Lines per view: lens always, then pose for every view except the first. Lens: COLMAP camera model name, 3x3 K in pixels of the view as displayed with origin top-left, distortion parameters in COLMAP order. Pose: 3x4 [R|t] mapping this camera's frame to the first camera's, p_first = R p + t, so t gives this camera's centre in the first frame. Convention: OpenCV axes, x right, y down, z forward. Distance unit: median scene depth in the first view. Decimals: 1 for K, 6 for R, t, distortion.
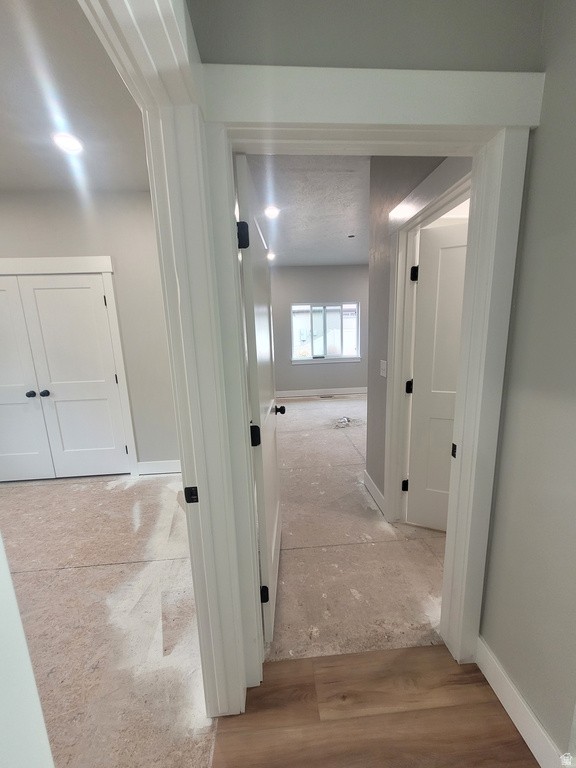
lens RADIAL K [[299.1, 0, 289.8], [0, 299.1, 386.1], [0, 0, 1]] dist [0.002604, -0.000065]
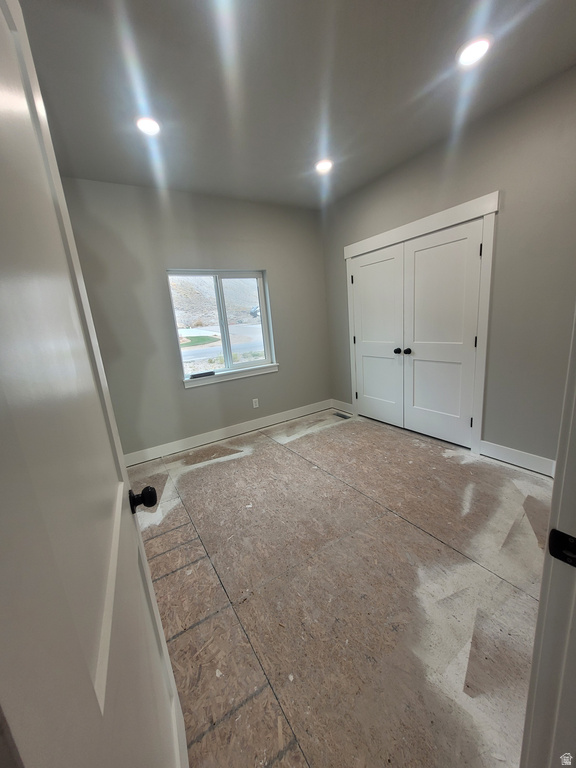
lens RADIAL K [[299.1, 0, 289.0], [0, 299.1, 385.7], [0, 0, 1]] dist [0.002604, -0.000065]
pose [[0.465635, 0.190193, -0.864298, -0.056767], [-0.097564, 0.981712, 0.163469, 0.013268], [0.879582, 0.008207, 0.475676, 0.113628]]
